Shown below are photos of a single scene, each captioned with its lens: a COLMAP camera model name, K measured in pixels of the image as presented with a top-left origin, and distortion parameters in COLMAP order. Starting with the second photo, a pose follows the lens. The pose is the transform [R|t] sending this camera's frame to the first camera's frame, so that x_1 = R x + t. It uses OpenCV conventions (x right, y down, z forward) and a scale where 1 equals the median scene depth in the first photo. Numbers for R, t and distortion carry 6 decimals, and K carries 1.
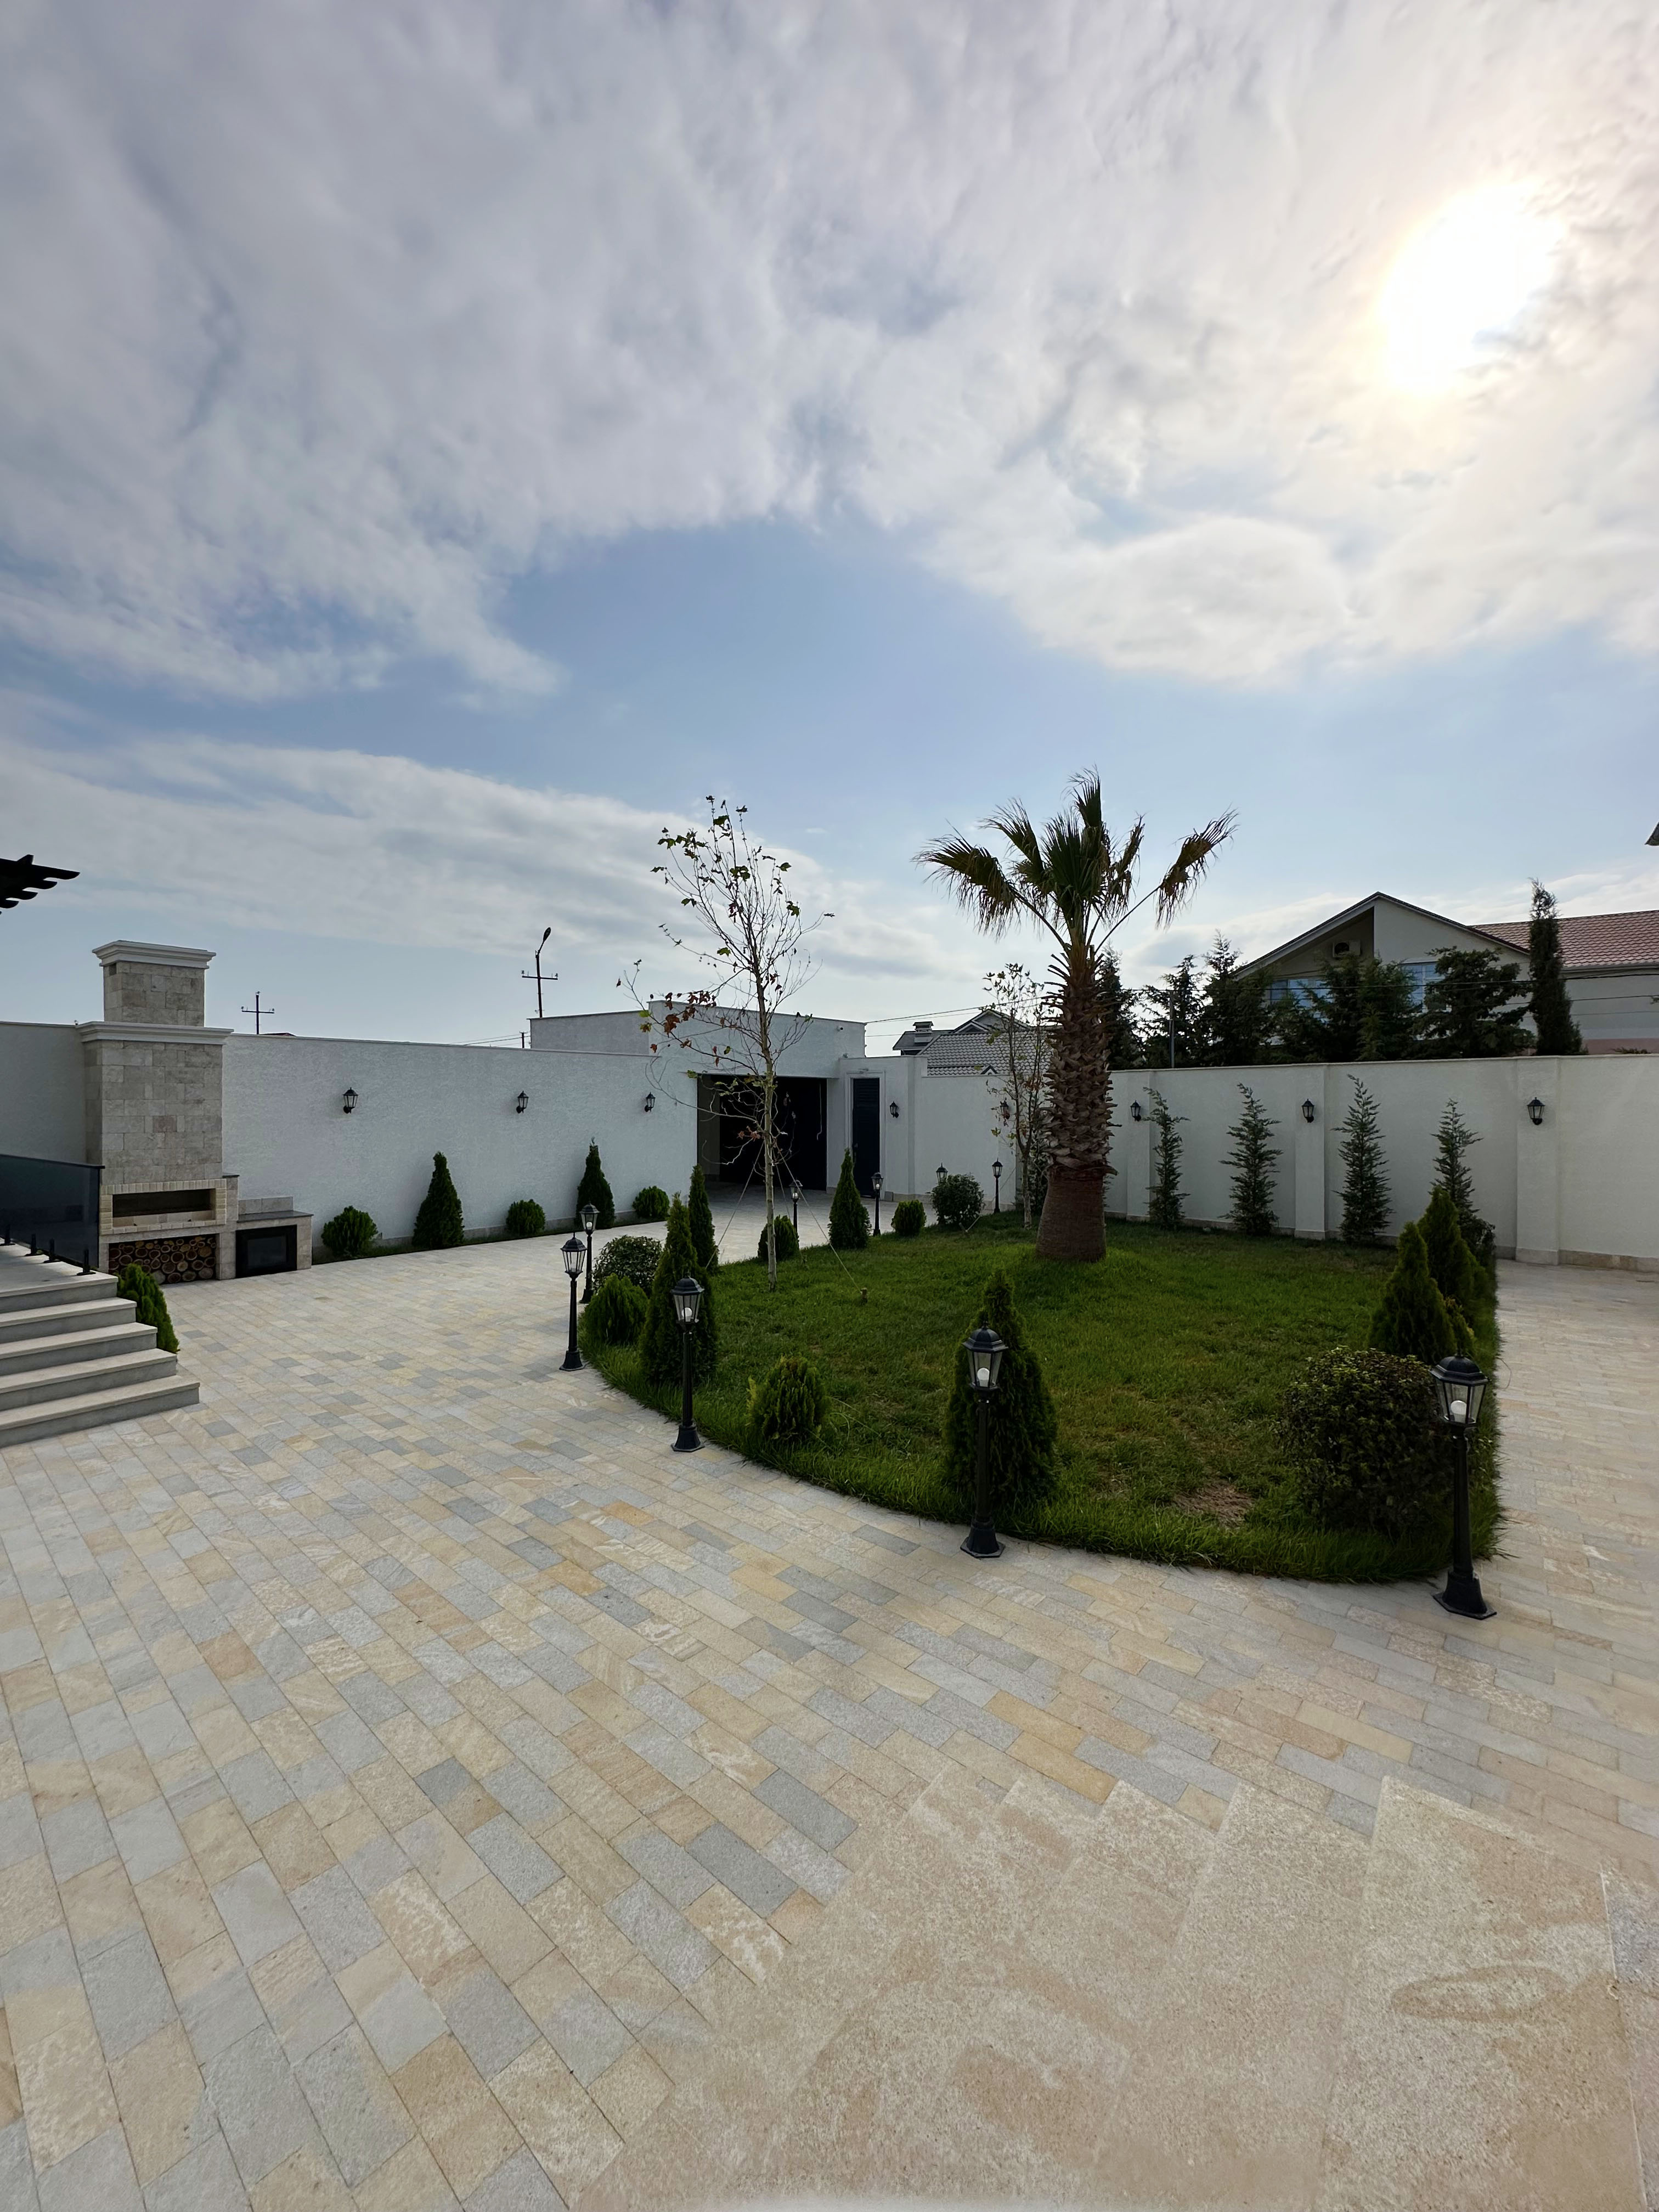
lens RADIAL K [[890.7, 0, 822.8], [0, 890.7, 1104.7], [0, 0, 1]] dist [0.022749, 0.000093]
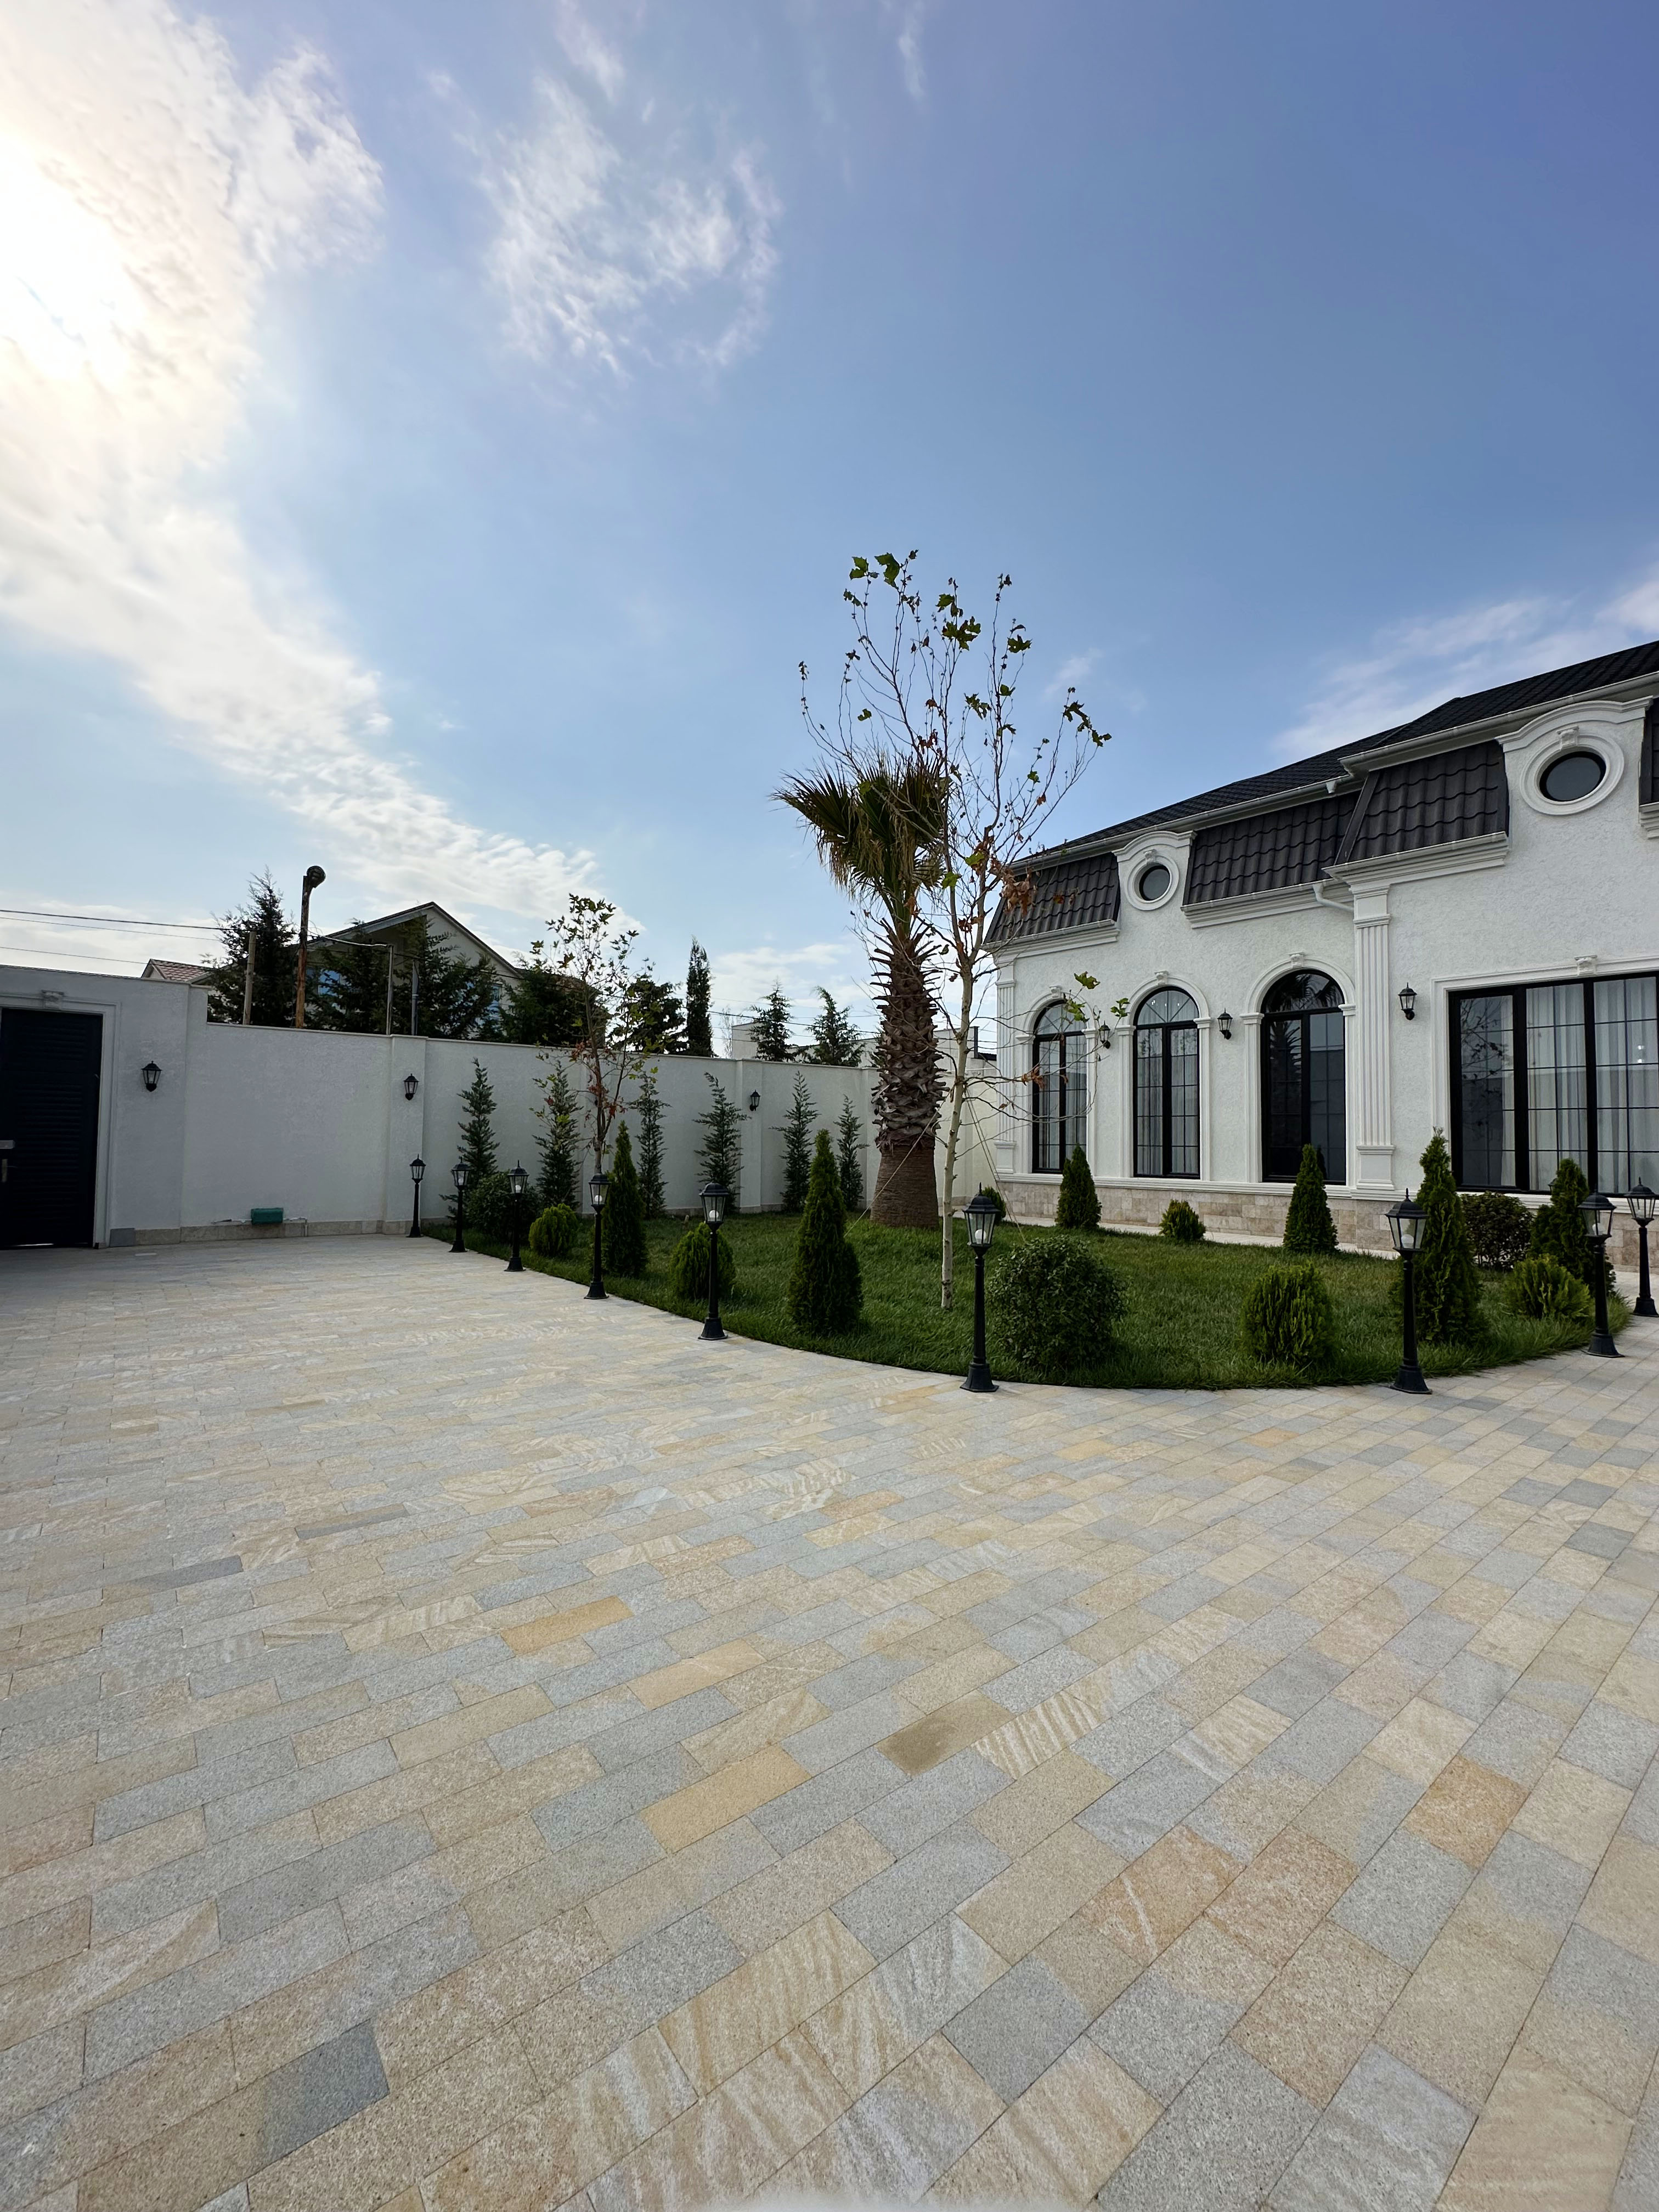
lens RADIAL K [[890.7, 0, 822.8], [0, 890.7, 1104.7], [0, 0, 1]] dist [0.022749, 0.000093]
pose [[0.169054, 0.040784, 0.984763, -0.472074], [-0.015557, 0.999129, -0.038709, 0.045745], [-0.985484, -0.008776, 0.169542, 0.594044]]
